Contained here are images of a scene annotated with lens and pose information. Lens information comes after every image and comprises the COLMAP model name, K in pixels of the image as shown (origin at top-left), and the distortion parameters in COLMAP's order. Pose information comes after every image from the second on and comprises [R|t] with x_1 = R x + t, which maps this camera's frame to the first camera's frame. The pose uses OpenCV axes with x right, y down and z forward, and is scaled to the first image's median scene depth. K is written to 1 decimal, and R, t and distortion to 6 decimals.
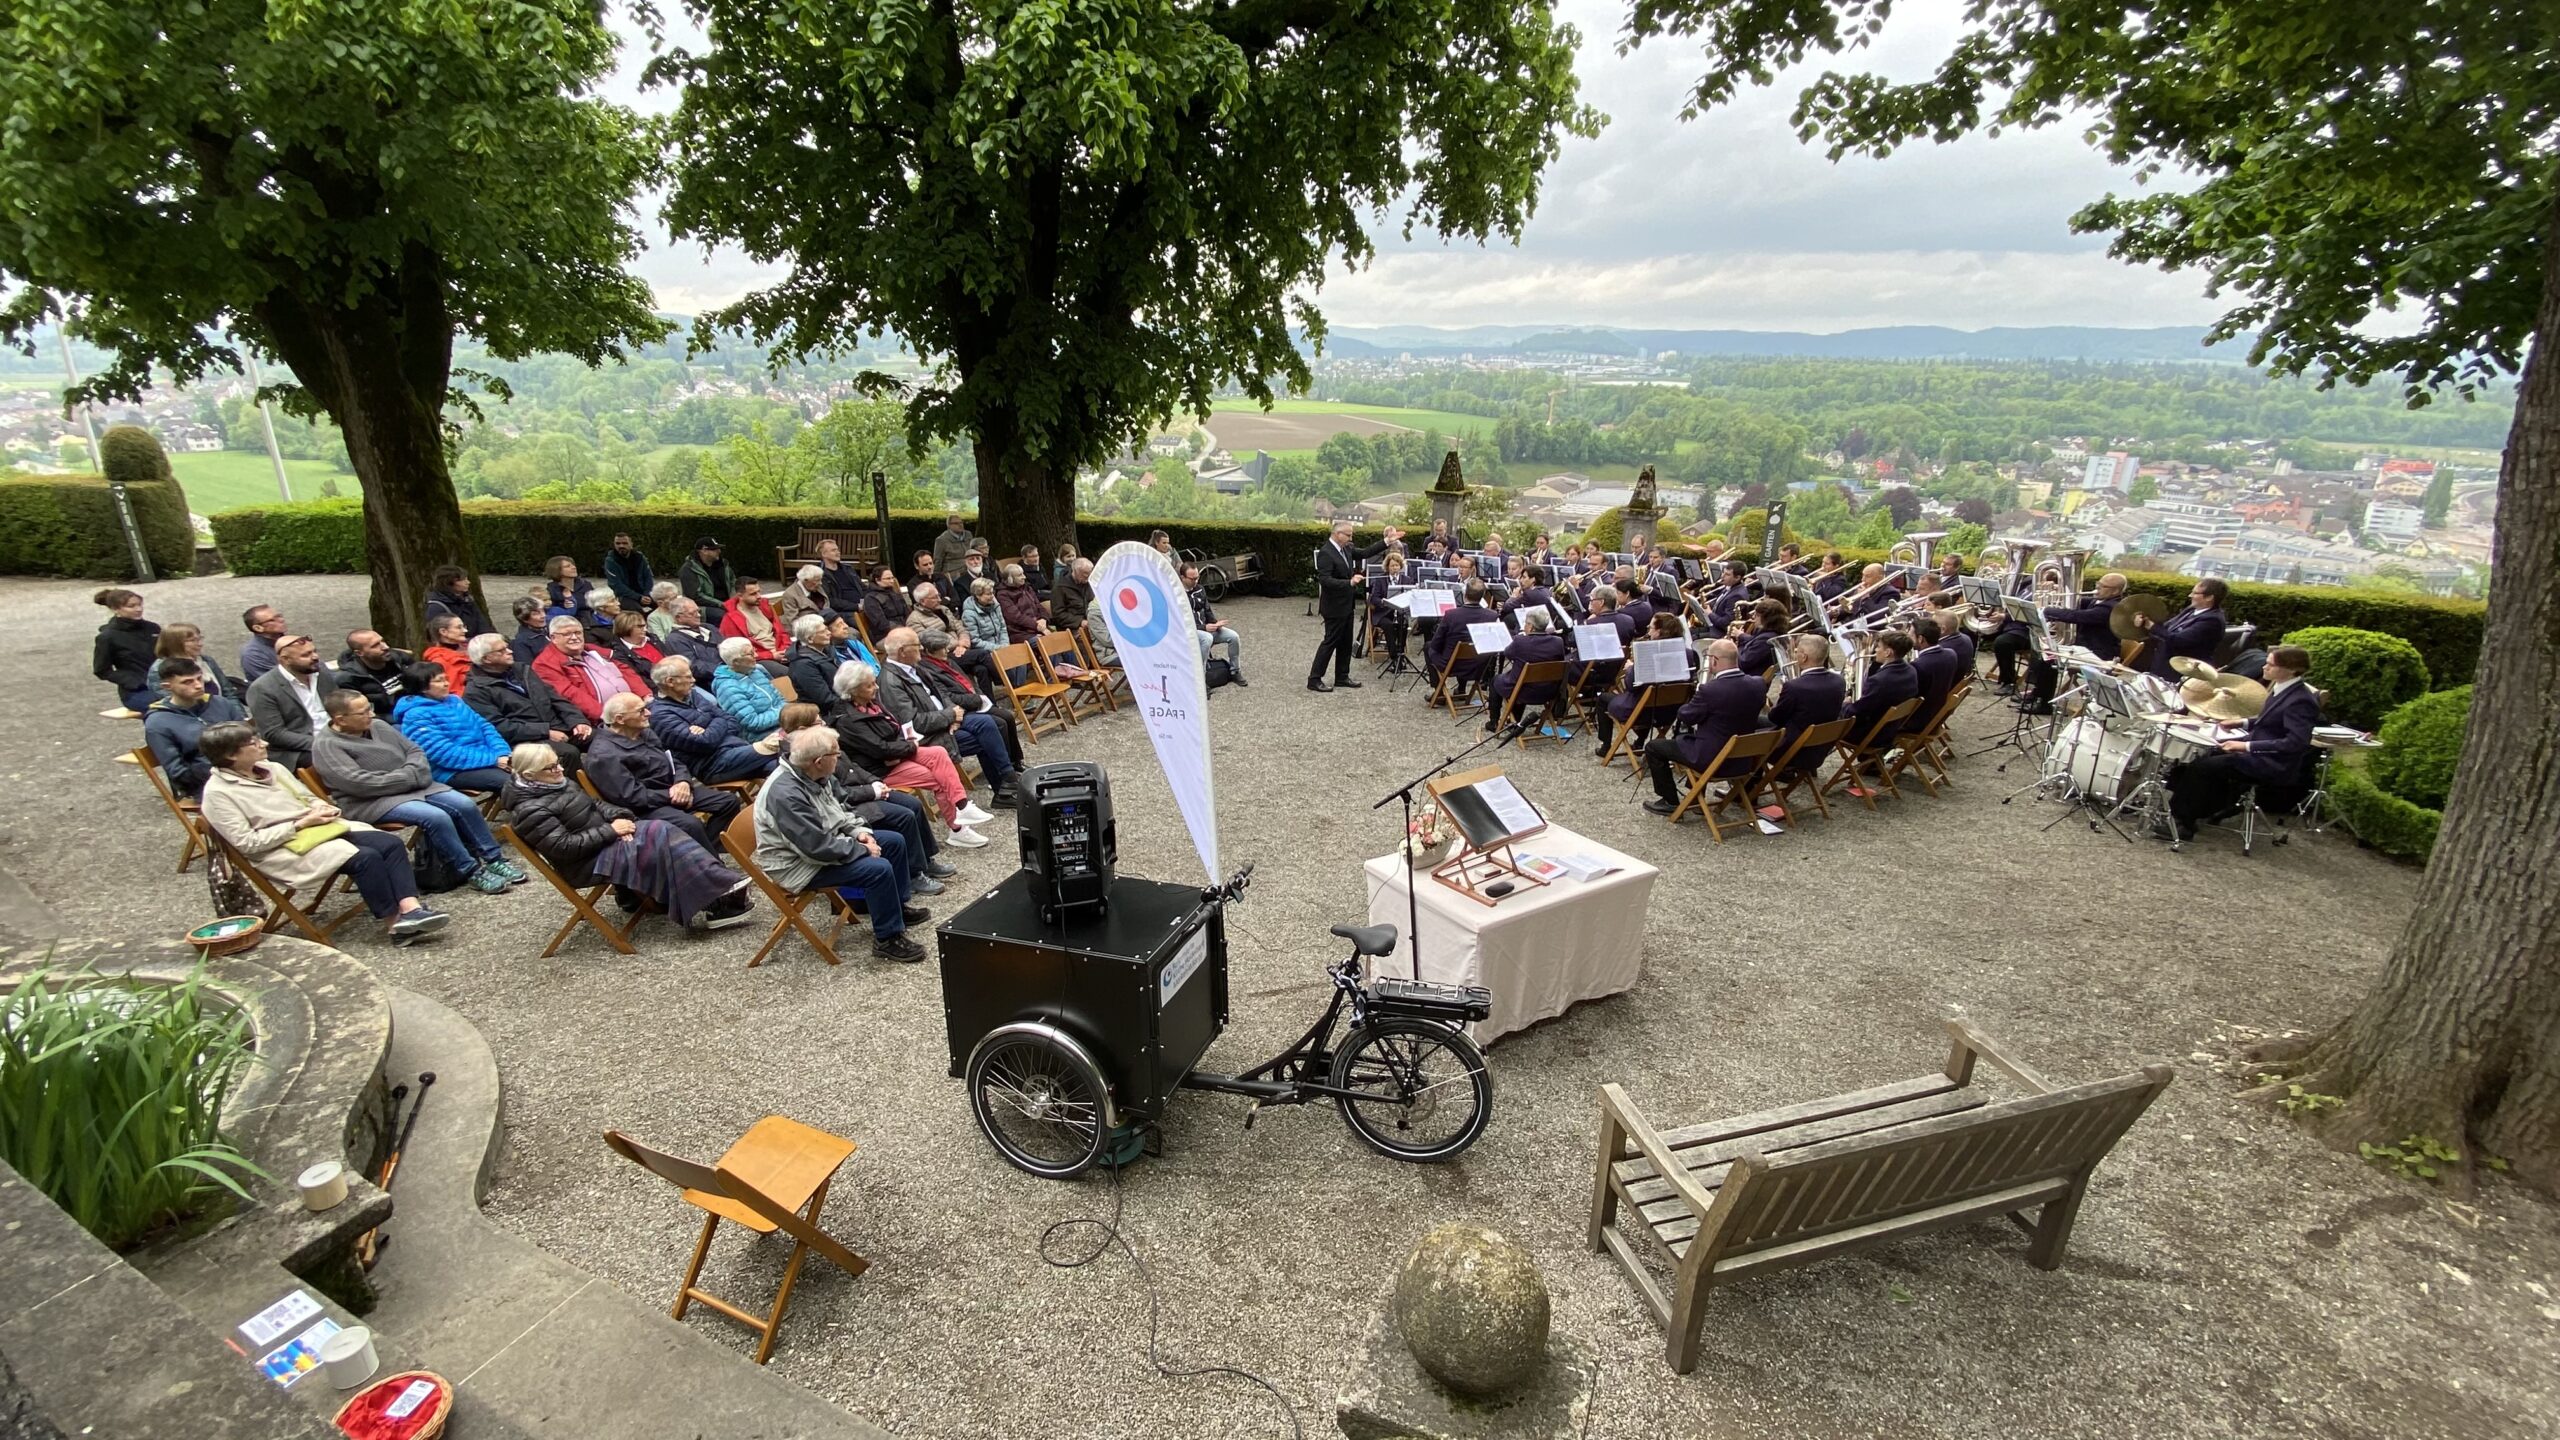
lens RADIAL K [[1031.0, 0, 1271.1], [0, 1031.0, 738.2], [0, 0, 1]] dist [0.001072, -0.011704]
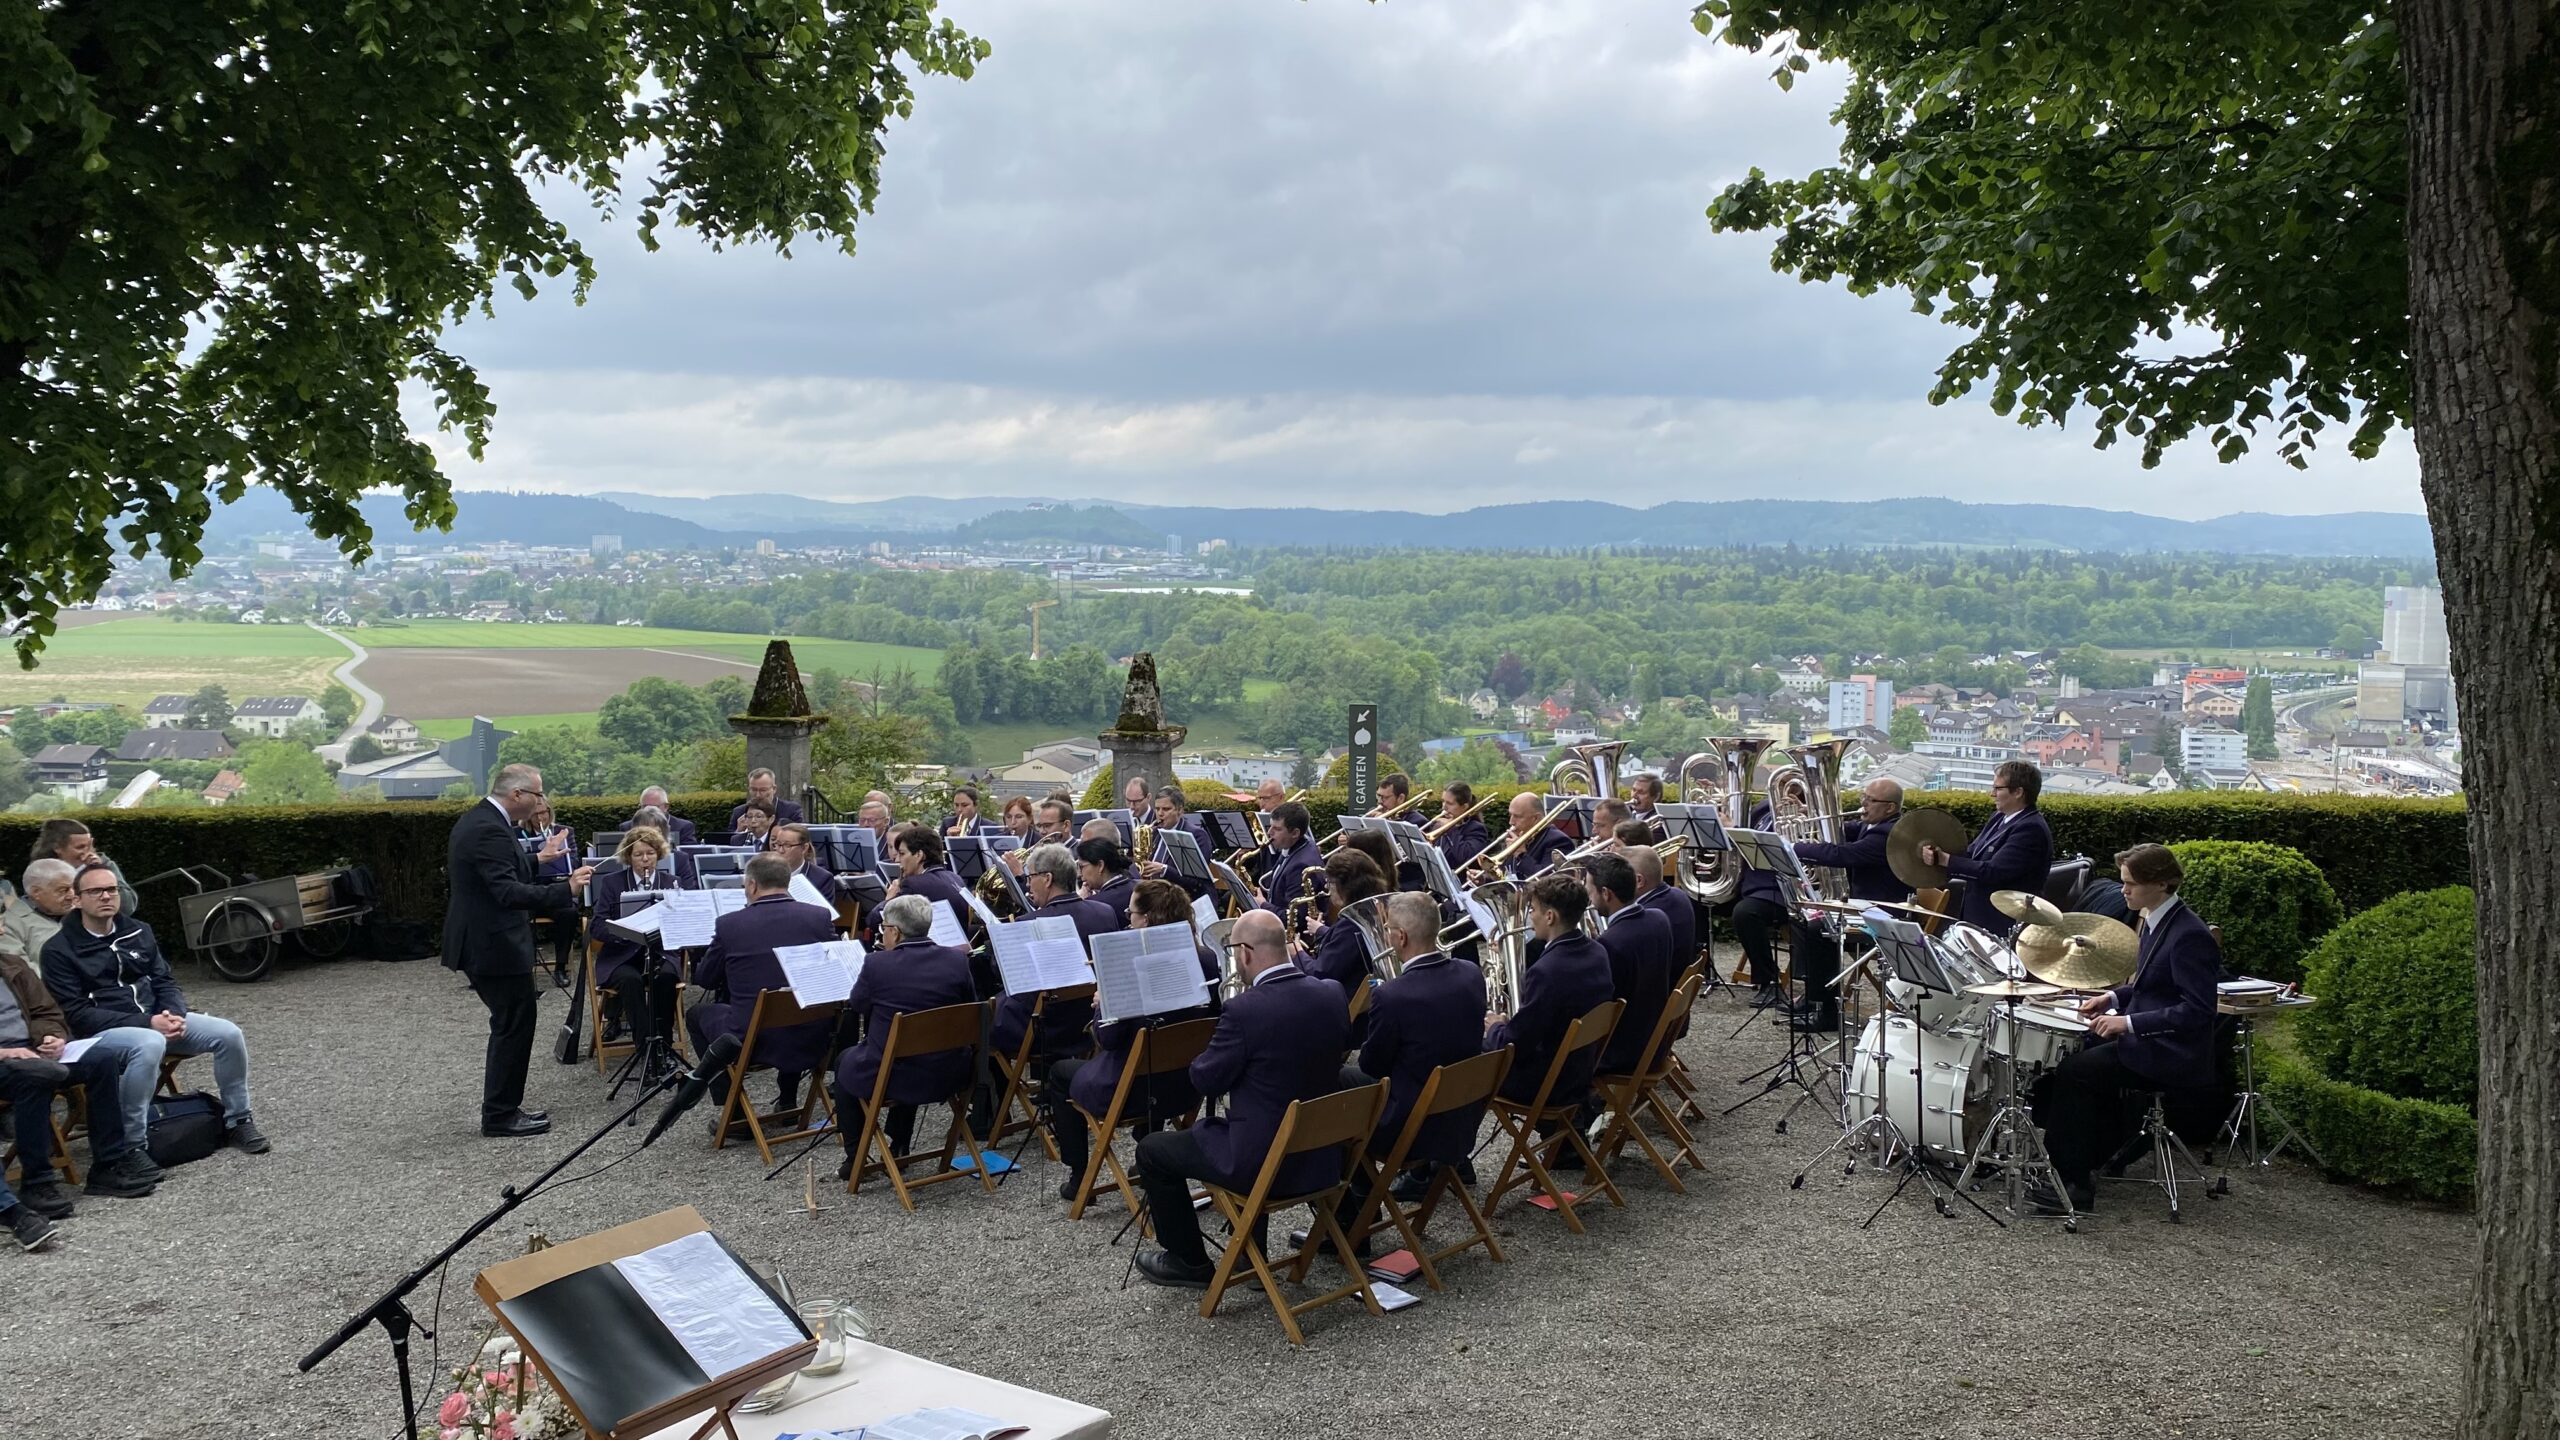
lens RADIAL K [[1946.8, 0, 1274.8], [0, 1946.8, 721.0], [0, 0, 1]] dist [0.022735, -0.058893]
pose [[0.928898, -0.030972, 0.369039, 0.084337], [0.126533, 0.963070, -0.237666, 0.030363], [-0.348050, 0.267463, 0.898513, 0.105411]]
